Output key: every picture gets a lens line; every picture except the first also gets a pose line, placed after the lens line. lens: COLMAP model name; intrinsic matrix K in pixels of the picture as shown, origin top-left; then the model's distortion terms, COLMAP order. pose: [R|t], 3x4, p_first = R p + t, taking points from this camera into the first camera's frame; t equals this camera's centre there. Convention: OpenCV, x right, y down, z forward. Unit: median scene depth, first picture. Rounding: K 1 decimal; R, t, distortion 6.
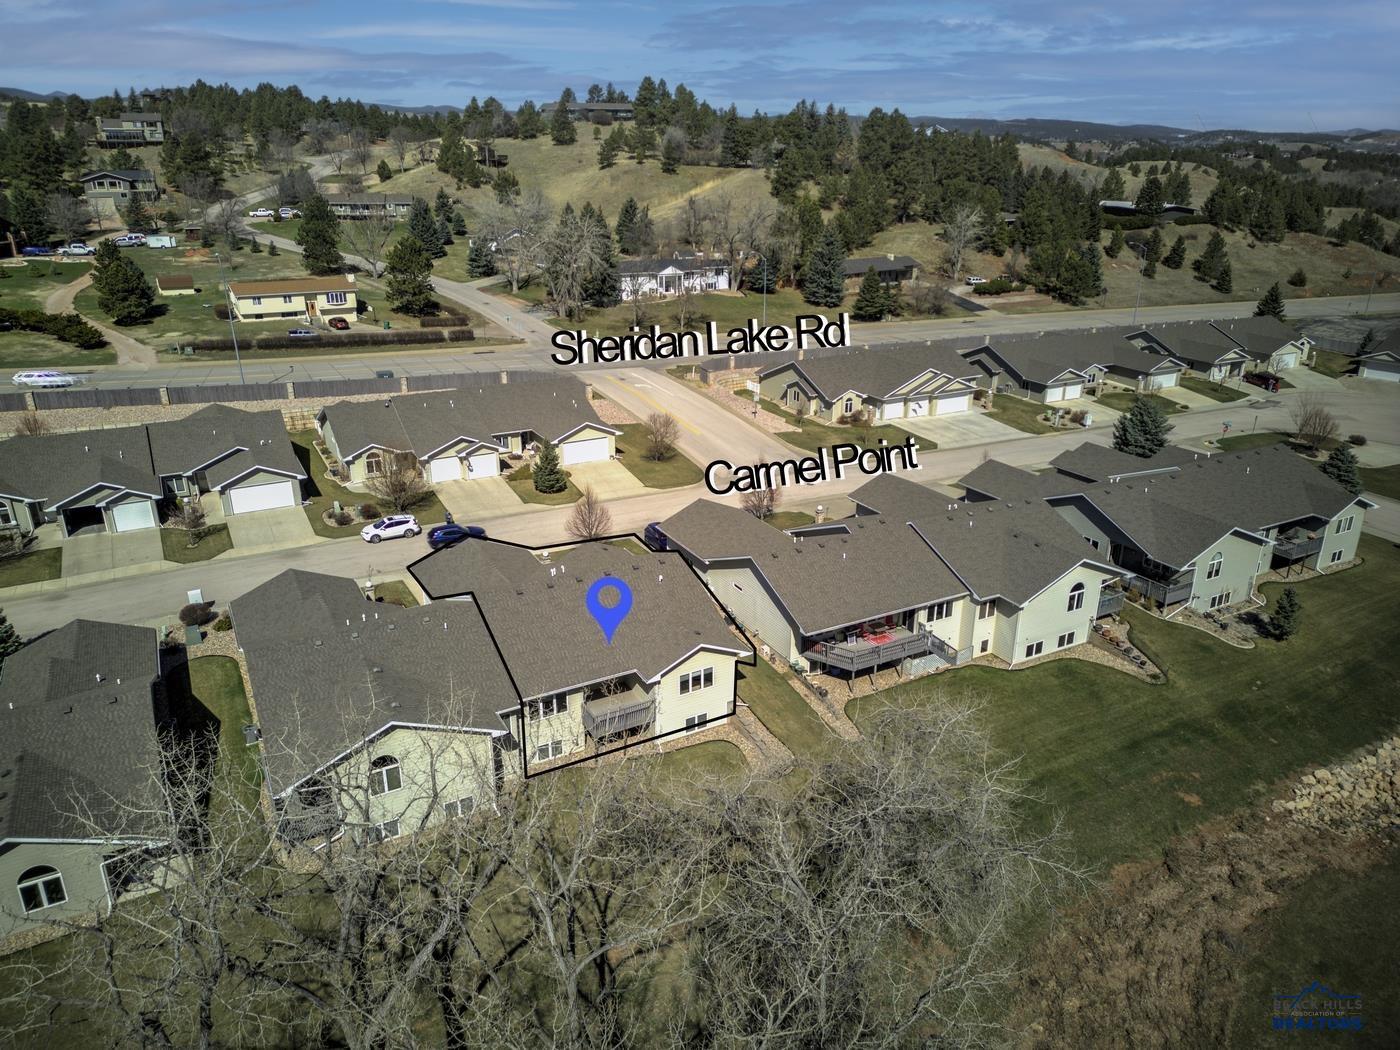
lens RADIAL K [[978.3, 0, 700.0], [0, 978.3, 525.0], [0, 0, 1]] dist [0.033189, -0.002637]
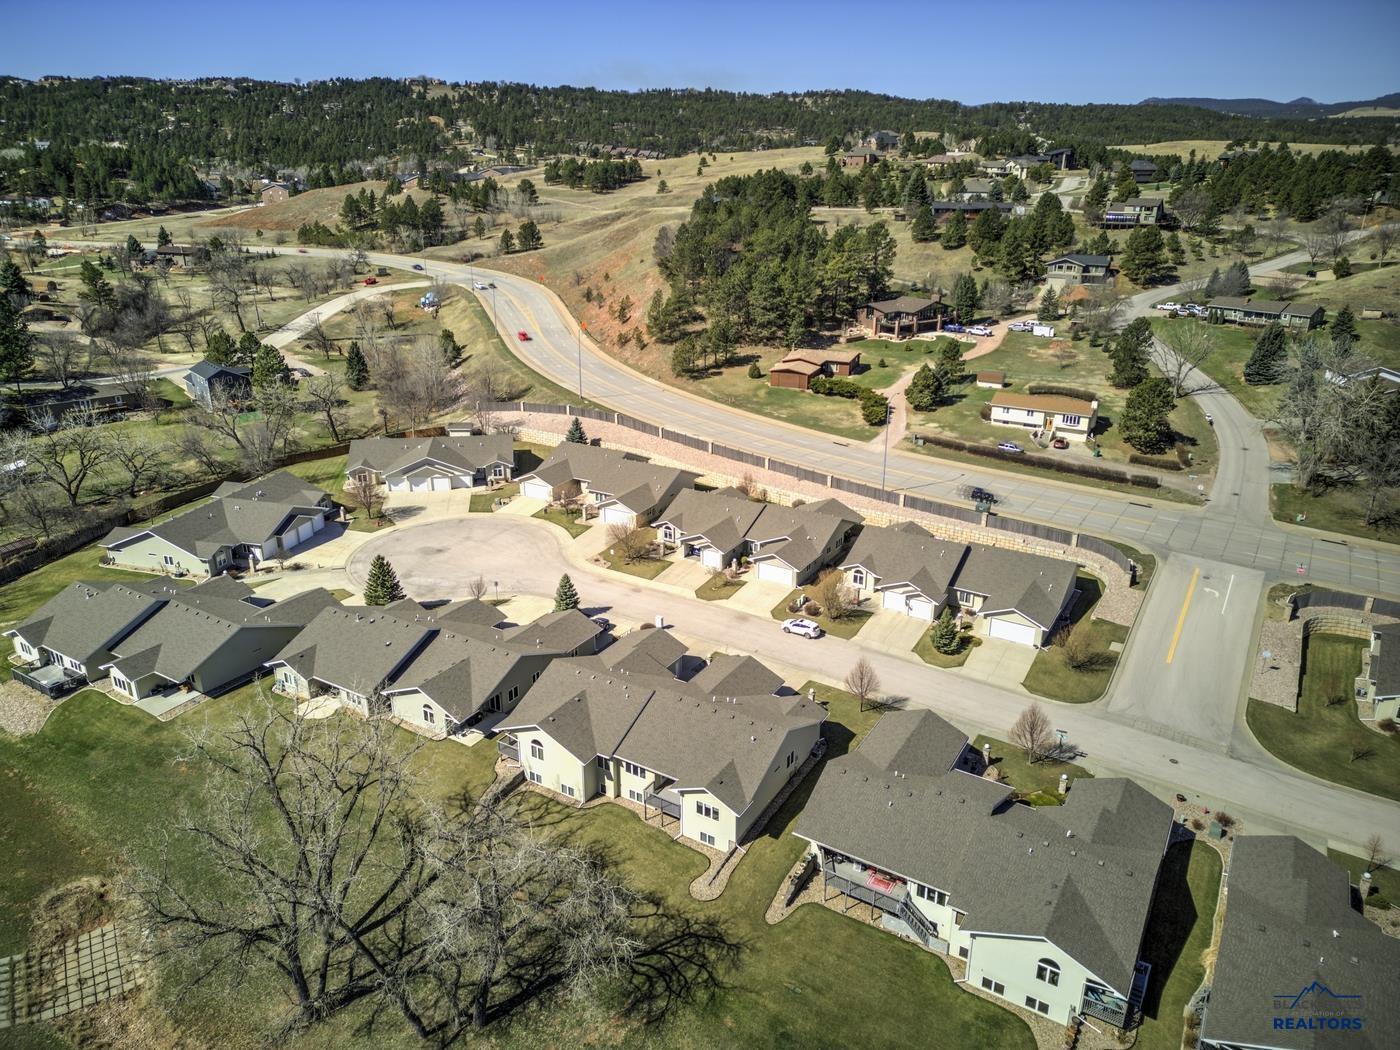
lens RADIAL K [[979.0, 0, 699.7], [0, 979.0, 571.5], [0, 0, 1]] dist [0.025958, -0.002006]
pose [[0.491634, 0.349148, -0.797742, 0.499968], [-0.314914, 0.925384, 0.210937, -0.229562], [0.811865, 0.147516, 0.564902, 0.061676]]
